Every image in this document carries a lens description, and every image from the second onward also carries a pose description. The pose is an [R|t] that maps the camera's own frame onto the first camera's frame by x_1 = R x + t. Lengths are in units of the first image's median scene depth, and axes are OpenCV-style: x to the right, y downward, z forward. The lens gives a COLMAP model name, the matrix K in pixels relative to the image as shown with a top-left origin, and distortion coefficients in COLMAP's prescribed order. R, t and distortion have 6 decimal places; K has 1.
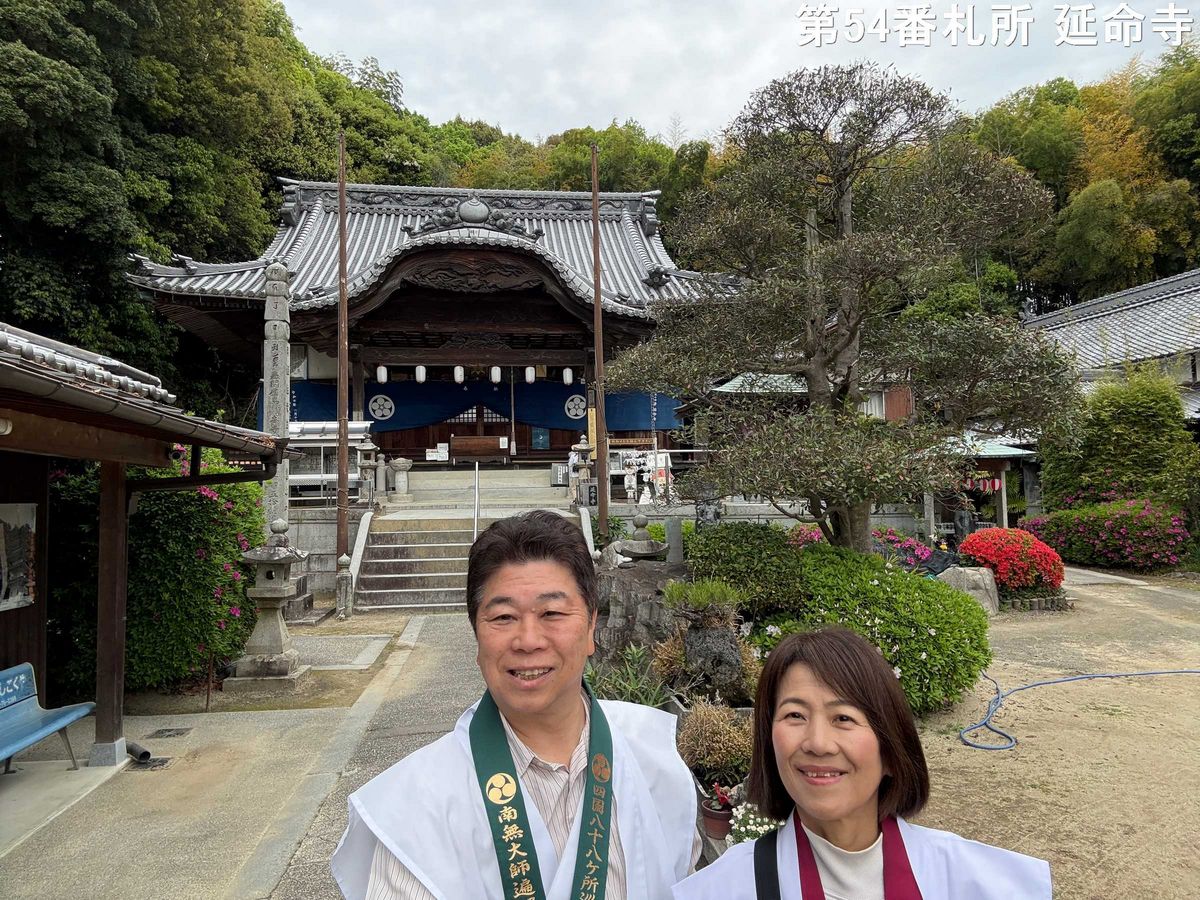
lens RADIAL K [[794.9, 0, 600.0], [0, 794.9, 450.0], [0, 0, 1]] dist [0.029665, -0.001365]
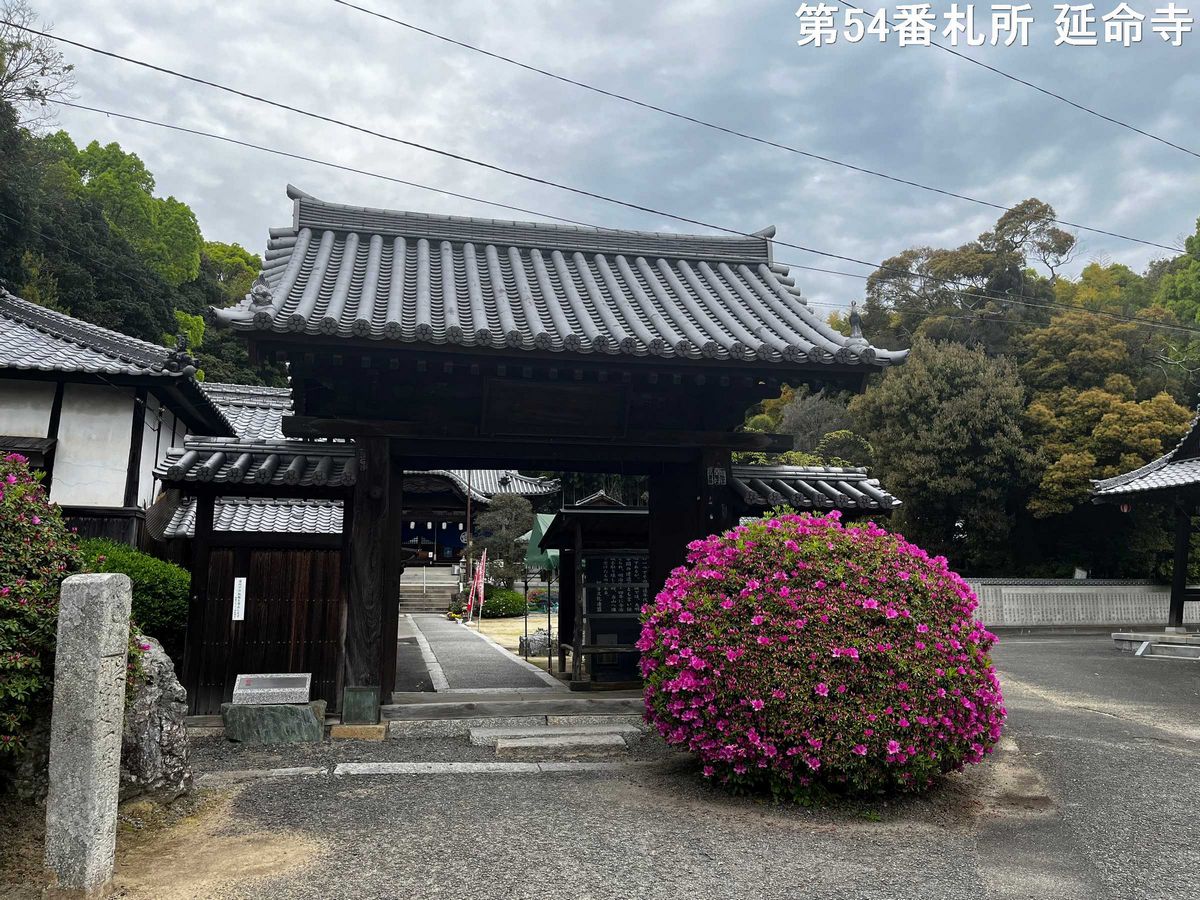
lens RADIAL K [[900.9, 0, 600.0], [0, 900.9, 450.0], [0, 0, 1]] dist [-0.000618, -0.000065]
pose [[0.995573, 0.040732, 0.084711, 0.128369], [-0.032749, 0.995073, -0.093580, -0.083088], [-0.088105, 0.090391, 0.992001, -1.616537]]
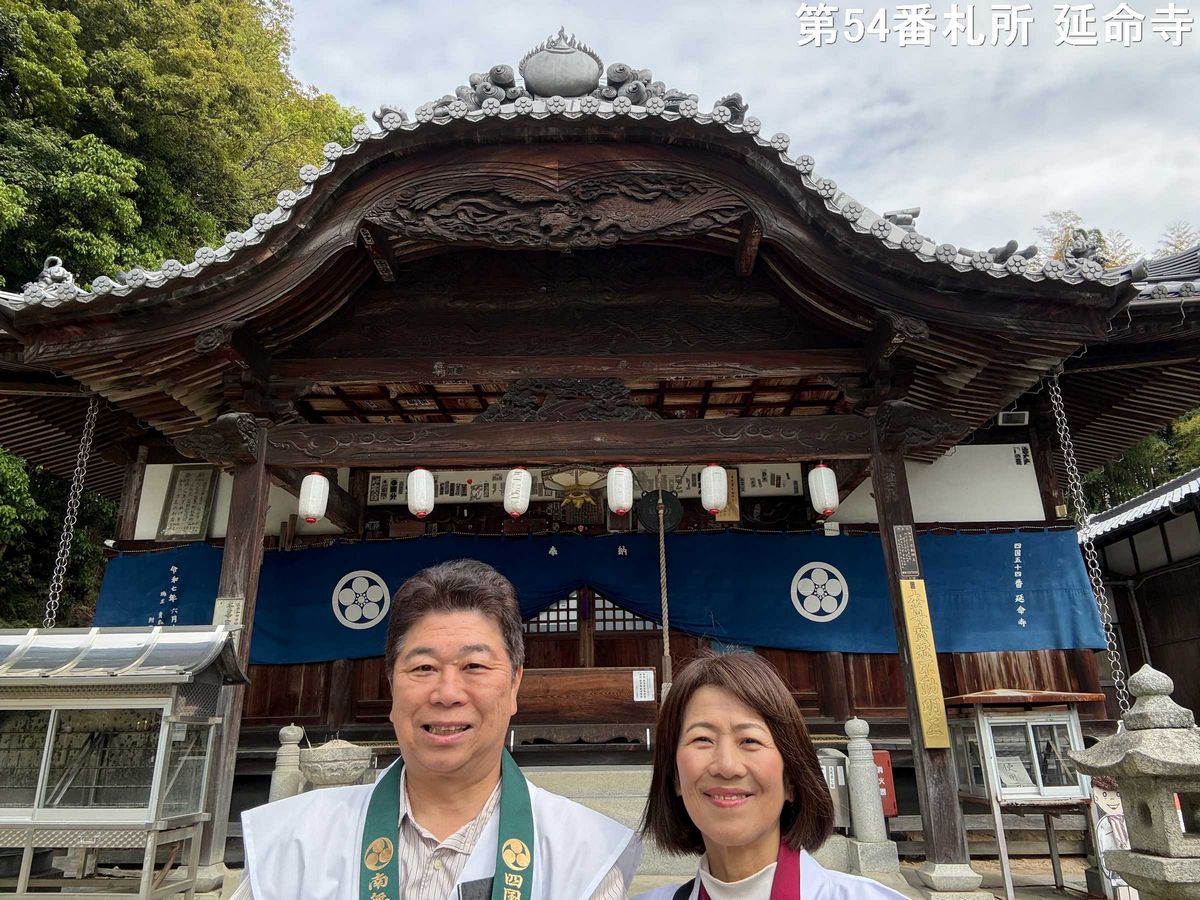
lens RADIAL K [[794.9, 0, 600.0], [0, 794.9, 450.0], [0, 0, 1]] dist [0.029665, -0.001365]
pose [[0.986402, -0.047636, -0.157295, -0.080965], [0.002655, 0.961568, -0.274554, -0.013098], [0.164329, 0.270403, 0.948619, 0.639391]]
